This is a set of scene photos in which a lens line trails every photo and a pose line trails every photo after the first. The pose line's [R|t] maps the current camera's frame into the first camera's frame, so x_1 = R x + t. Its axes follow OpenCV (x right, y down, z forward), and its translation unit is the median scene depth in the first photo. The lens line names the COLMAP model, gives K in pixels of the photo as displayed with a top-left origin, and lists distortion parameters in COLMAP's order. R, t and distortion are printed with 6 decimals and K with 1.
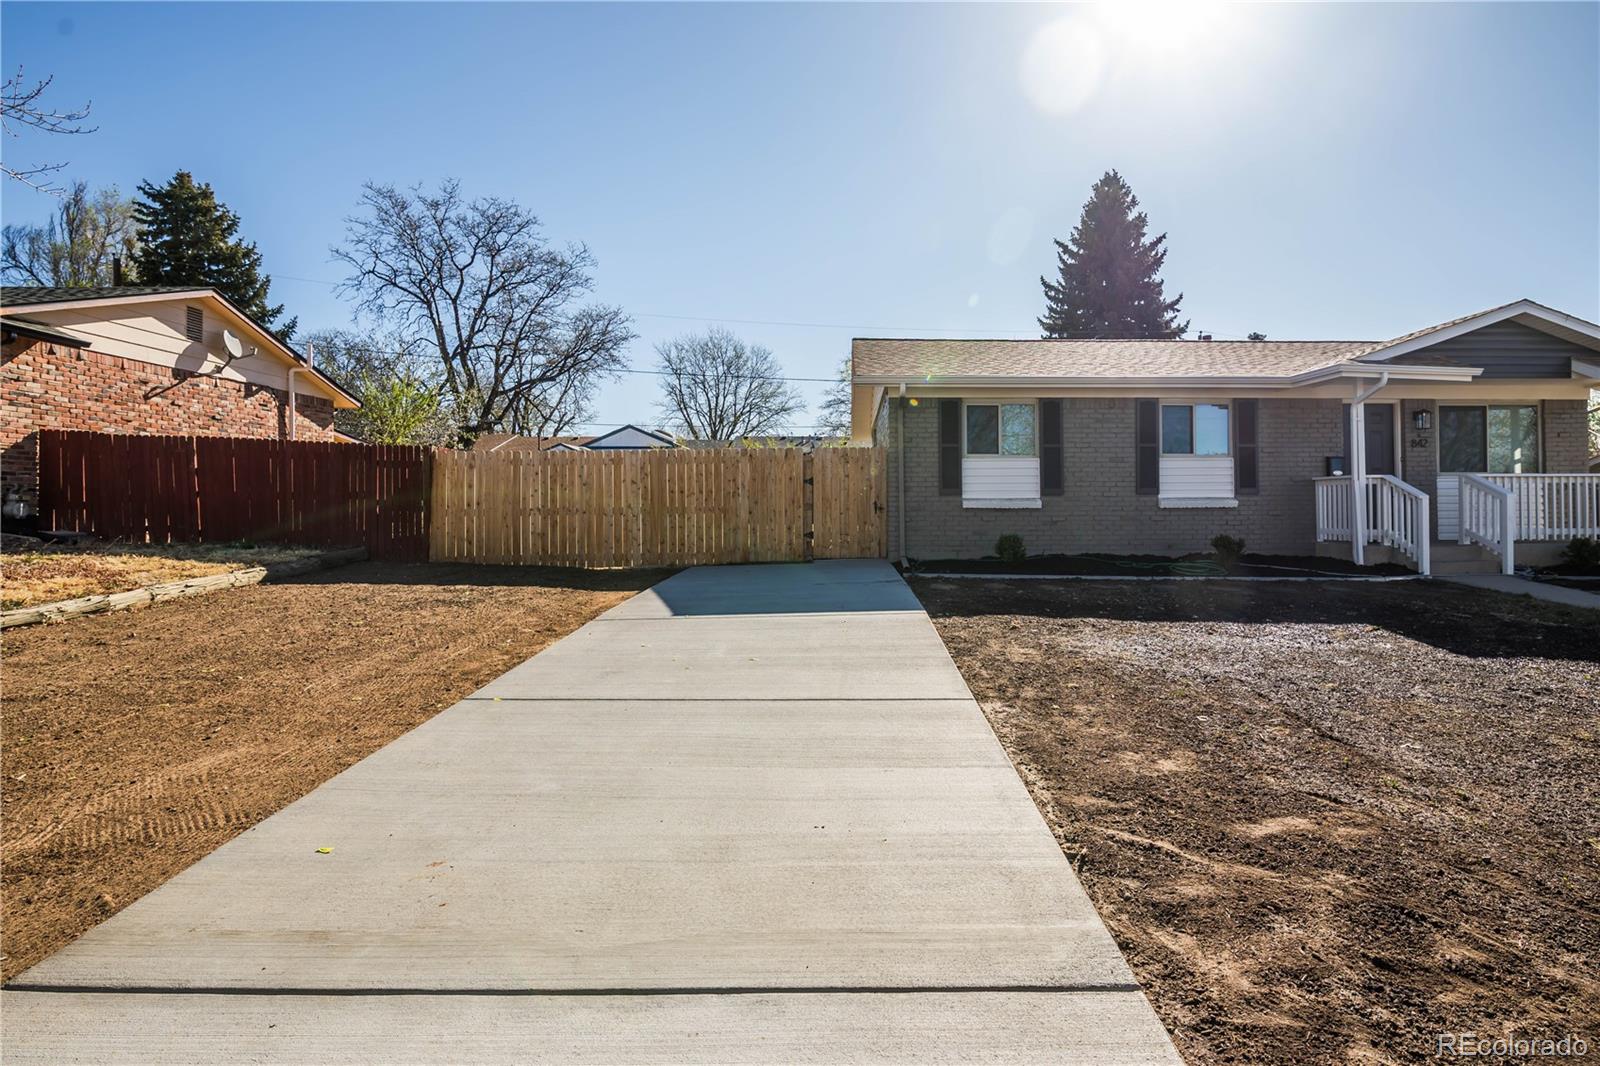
lens RADIAL K [[779.6, 0, 885.8], [0, 779.6, 502.3], [0, 0, 1]] dist [-0.000621, -0.000424]
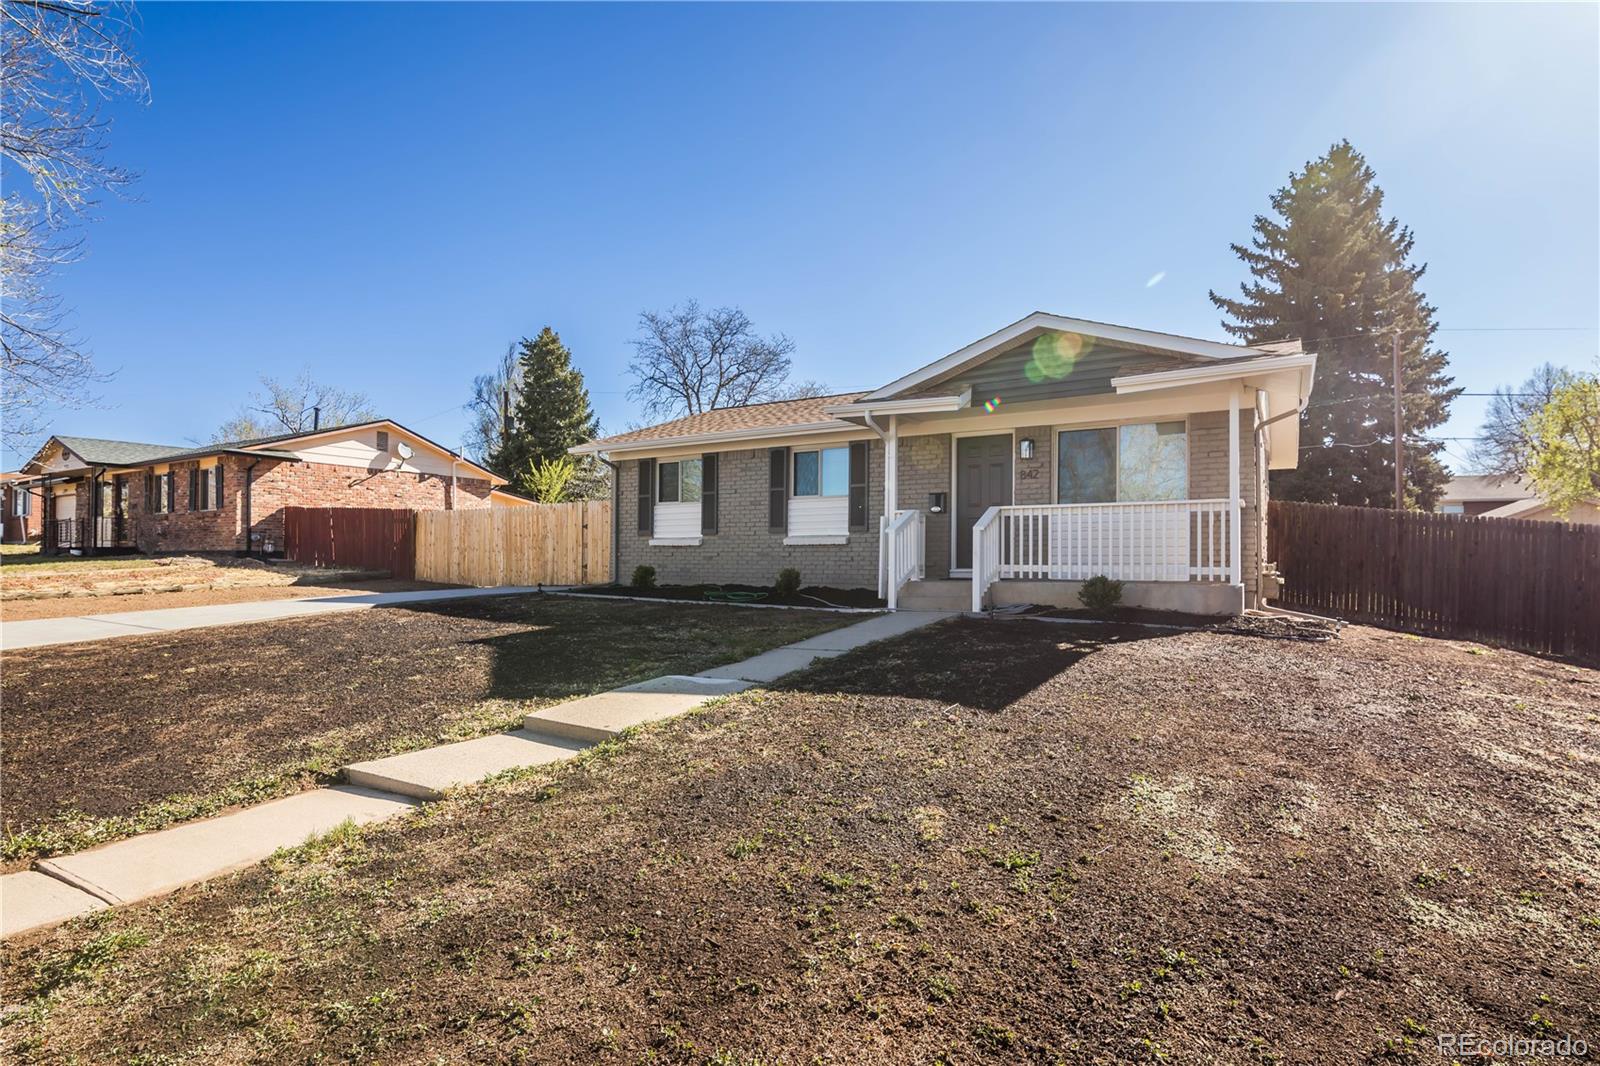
lens RADIAL K [[790.7, 0, 831.9], [0, 790.7, 554.9], [0, 0, 1]] dist [-0.000149, 0.000166]
pose [[0.843149, 0.001493, -0.537677, 0.999597], [-0.002190, 0.999997, -0.000657, 0.022004], [0.537675, 0.001731, 0.843150, 0.076971]]
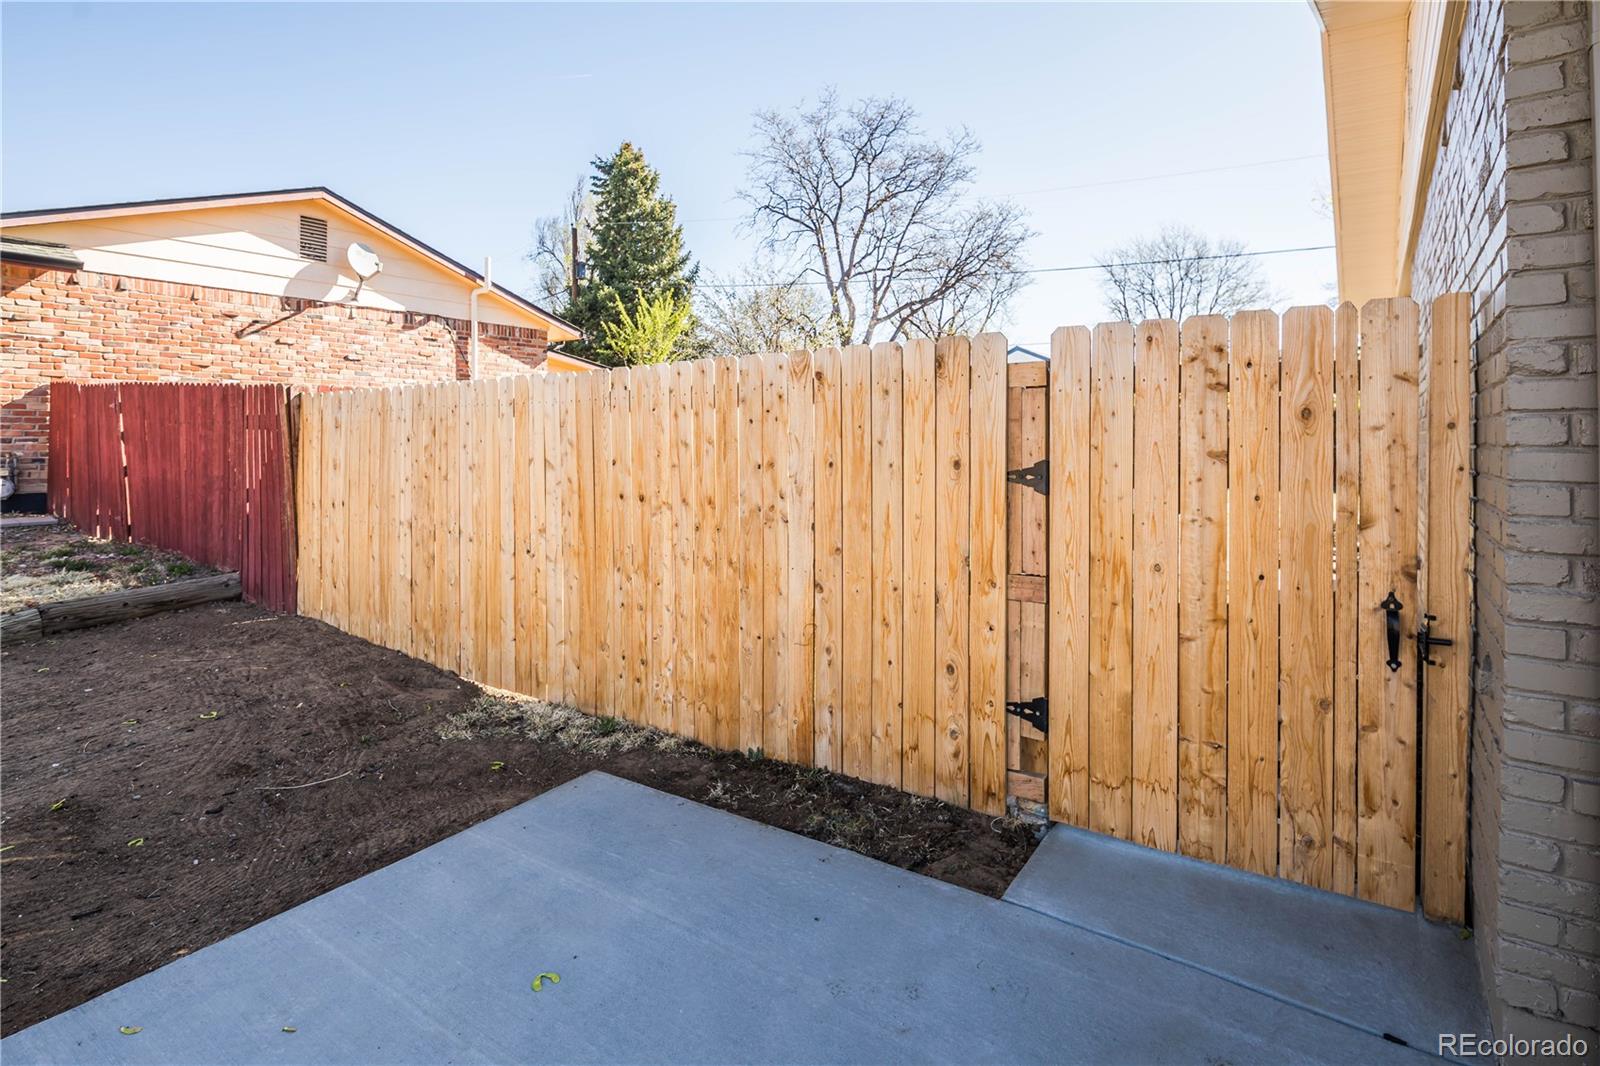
lens RADIAL K [[790.5, 0, 811.2], [0, 790.5, 444.7], [0, 0, 1]] dist [-0.004073, -0.001767]
pose [[0.785084, 0.009940, -0.619310, -0.006185], [-0.001168, 0.999893, 0.014567, -0.039576], [0.619388, -0.010713, 0.785012, 0.780690]]
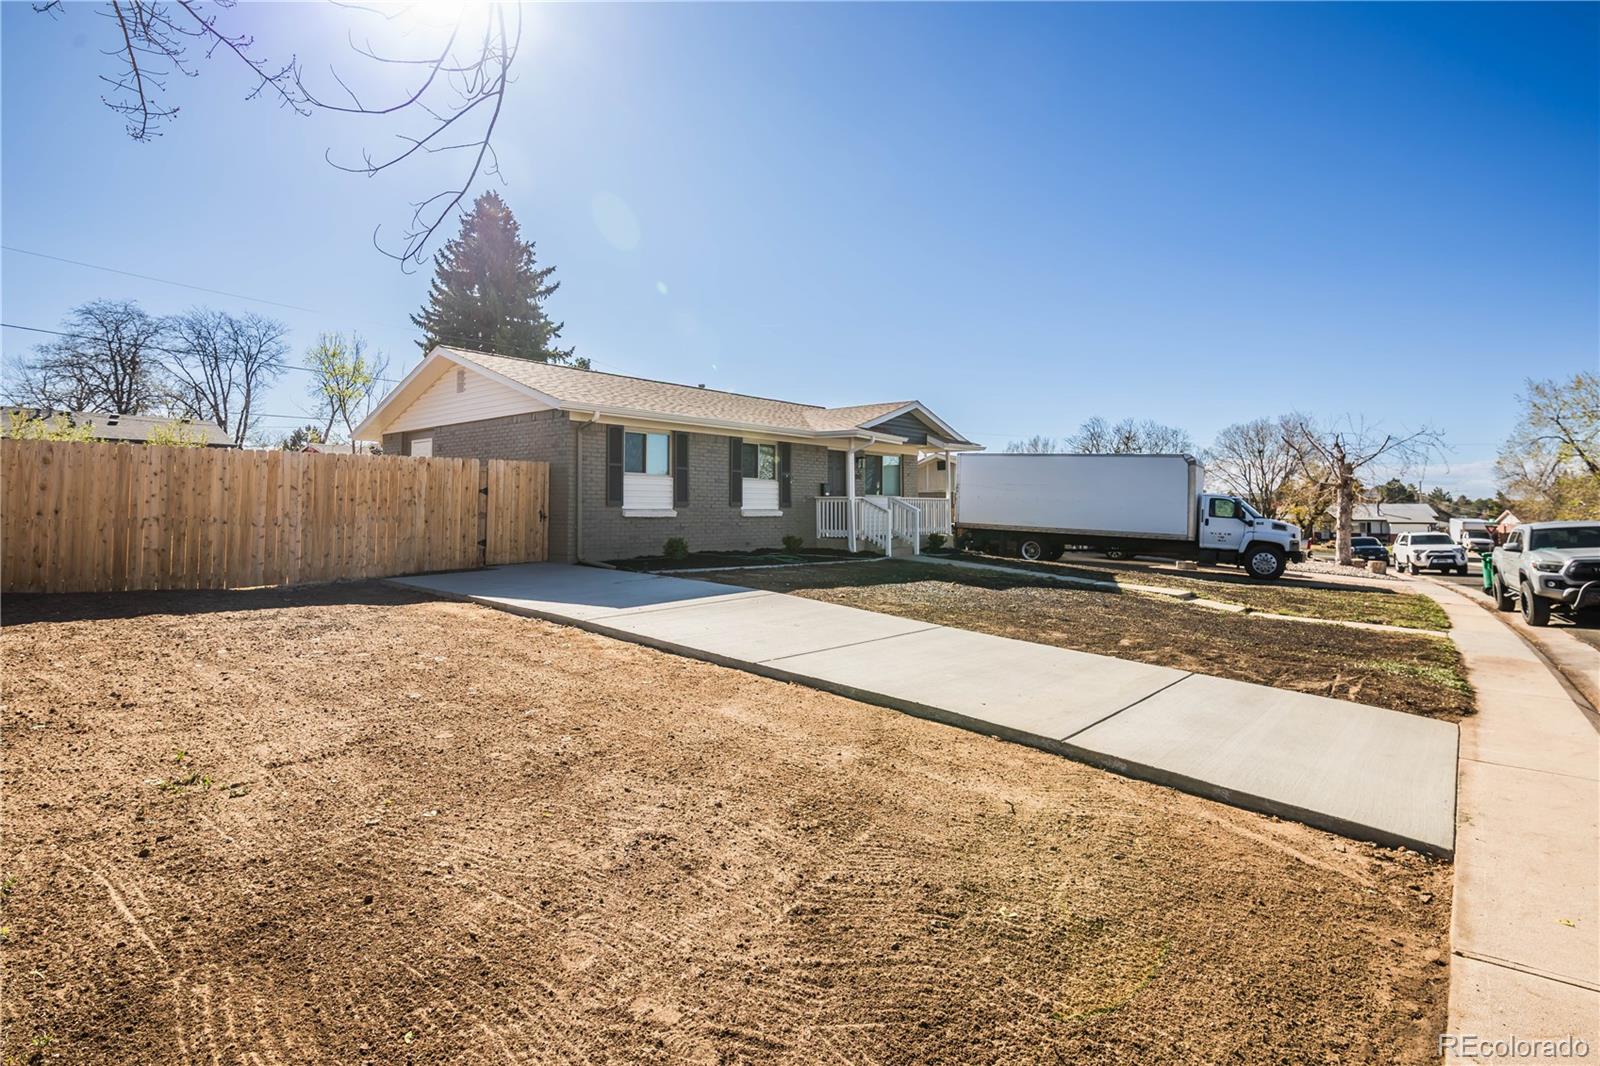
lens RADIAL K [[782.2, 0, 844.4], [0, 782.2, 465.8], [0, 0, 1]] dist [-0.000418, -0.000162]
pose [[0.655114, 0.049209, 0.753925, -0.574085], [-0.004472, 0.998112, -0.061262, 0.000979], [-0.755516, 0.036762, 0.654097, -0.049454]]
